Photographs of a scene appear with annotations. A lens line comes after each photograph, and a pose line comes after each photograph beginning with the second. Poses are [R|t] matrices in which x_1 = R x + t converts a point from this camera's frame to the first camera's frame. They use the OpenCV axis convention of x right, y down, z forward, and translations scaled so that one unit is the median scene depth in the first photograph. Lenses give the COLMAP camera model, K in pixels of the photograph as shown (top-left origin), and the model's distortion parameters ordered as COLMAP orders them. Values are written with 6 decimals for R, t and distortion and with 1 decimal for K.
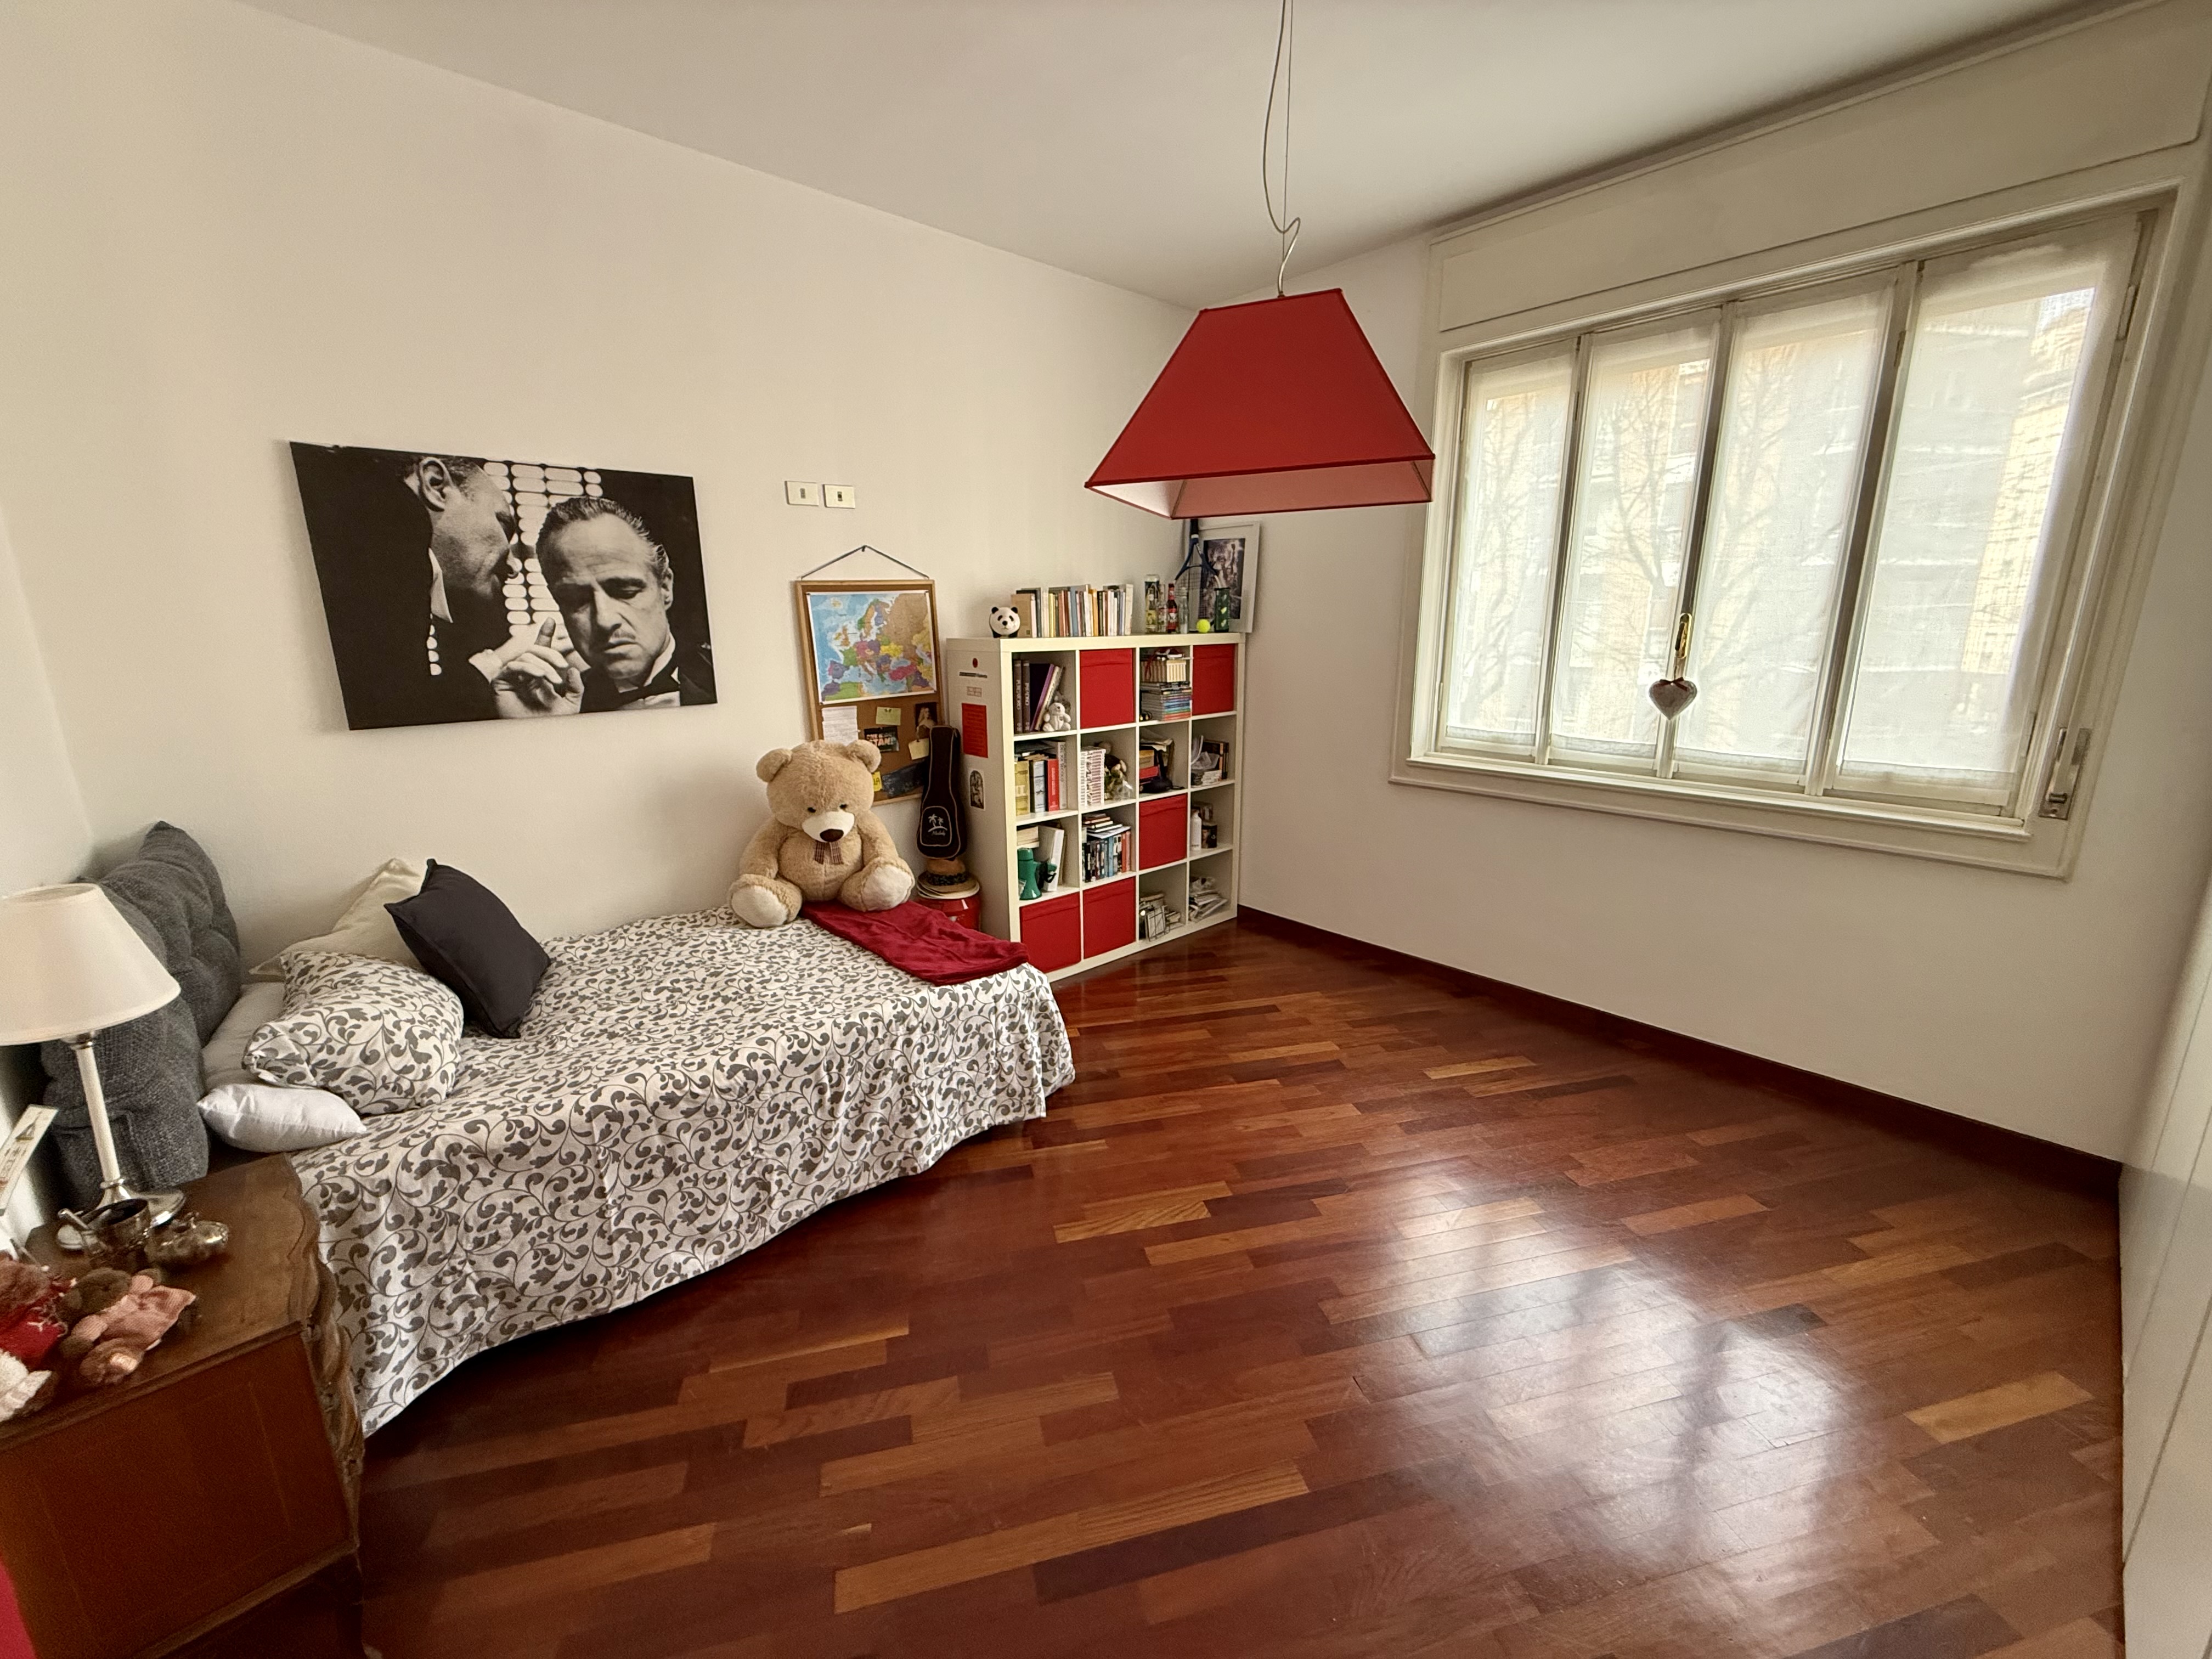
lens RADIAL K [[869.7, 0, 1106.3], [0, 869.7, 831.8], [0, 0, 1]] dist [-0.001990, -0.000281]
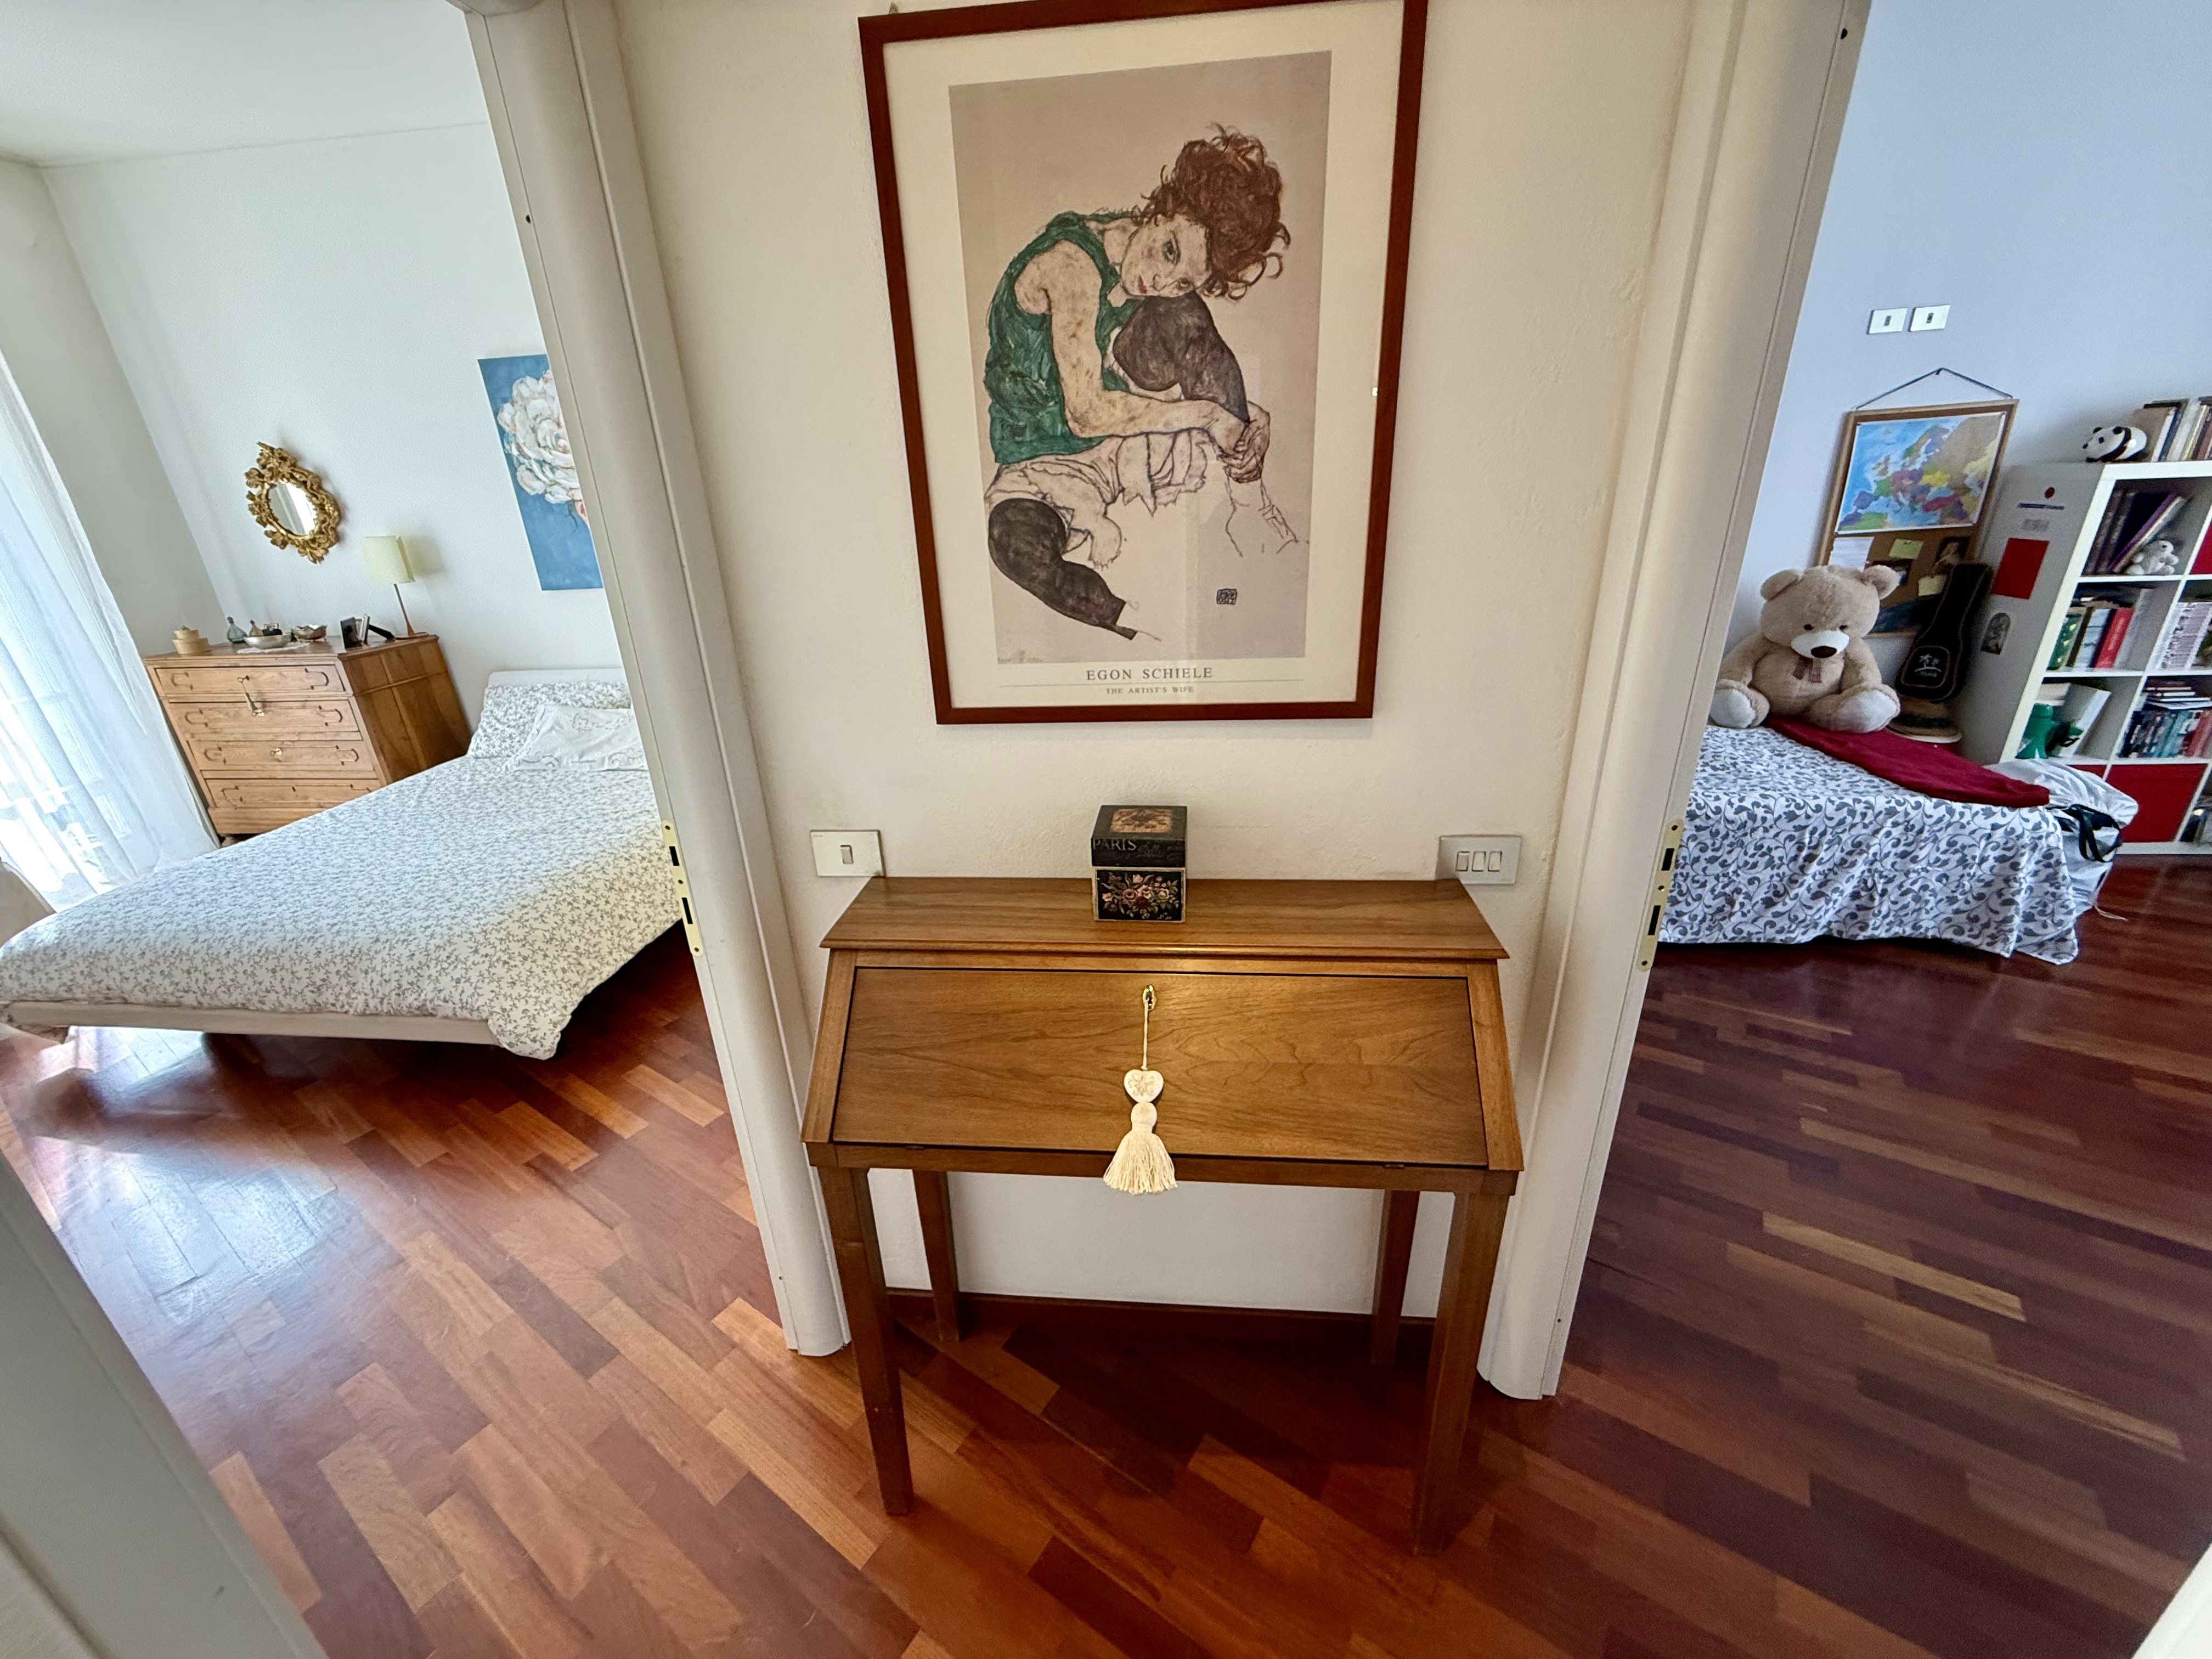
lens RADIAL K [[869.7, 0, 1094.9], [0, 869.7, 828.1], [0, 0, 1]] dist [-0.001990, -0.000281]
pose [[0.660523, 0.263077, -0.703207, -0.092294], [-0.140893, 0.963396, 0.228075, 0.093343], [0.737468, -0.051572, 0.673410, -0.439192]]
